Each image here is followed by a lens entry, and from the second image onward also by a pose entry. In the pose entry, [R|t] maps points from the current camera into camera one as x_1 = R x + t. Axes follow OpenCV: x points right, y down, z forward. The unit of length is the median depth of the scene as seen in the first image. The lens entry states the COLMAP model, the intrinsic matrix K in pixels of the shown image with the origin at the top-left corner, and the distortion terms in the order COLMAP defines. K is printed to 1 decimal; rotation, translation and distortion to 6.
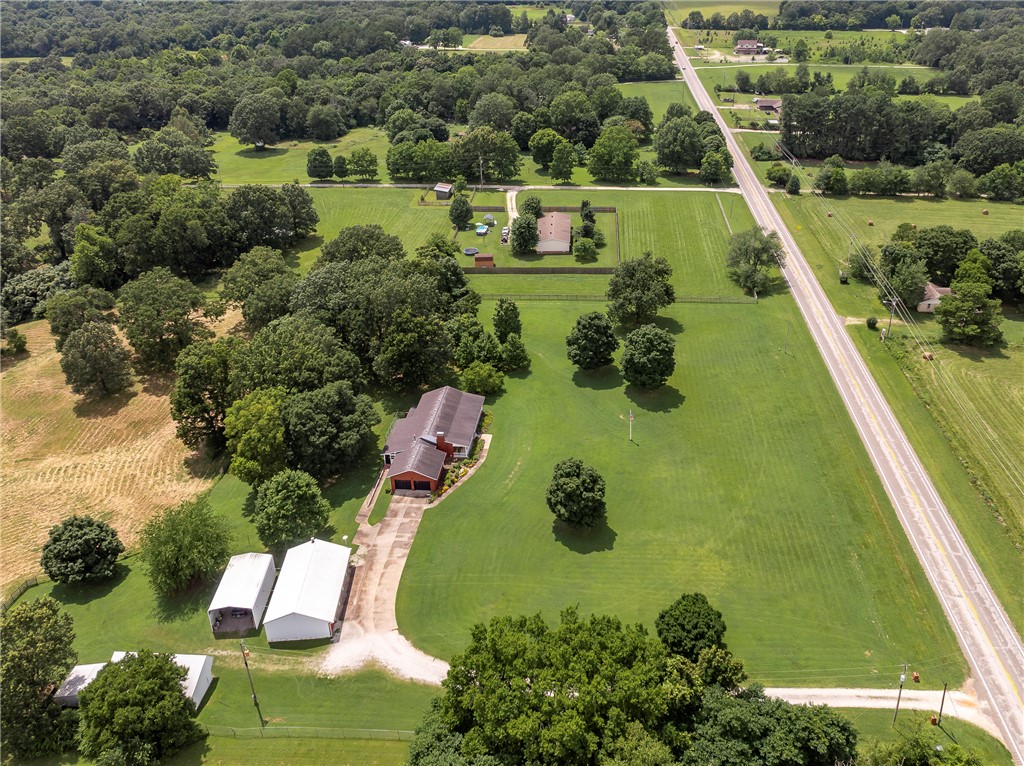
lens RADIAL K [[803.0, 0, 536.0], [0, 803.0, 381.6], [0, 0, 1]] dist [-0.007324, -0.006294]
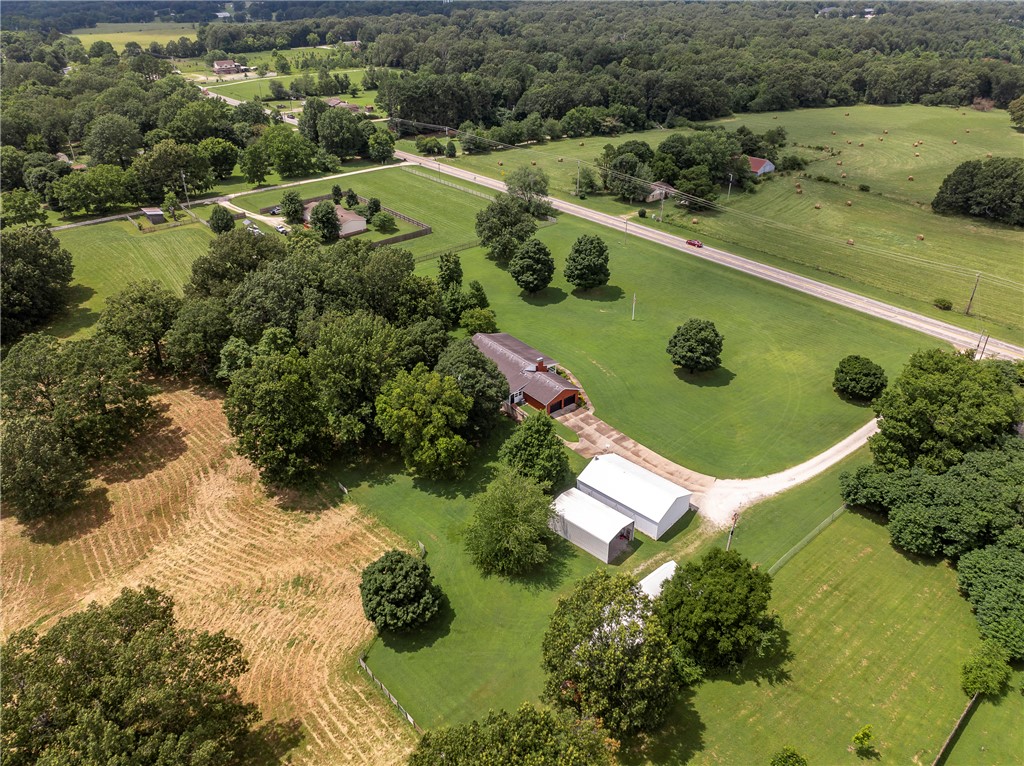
lens RADIAL K [[719.0, 0, 516.6], [0, 719.0, 388.3], [0, 0, 1]] dist [-0.023894, 0.008838]
pose [[0.722535, -0.347985, 0.597370, -0.364714], [0.342504, 0.930766, 0.127930, -0.016655], [-0.600529, 0.112167, 0.791697, 0.130136]]
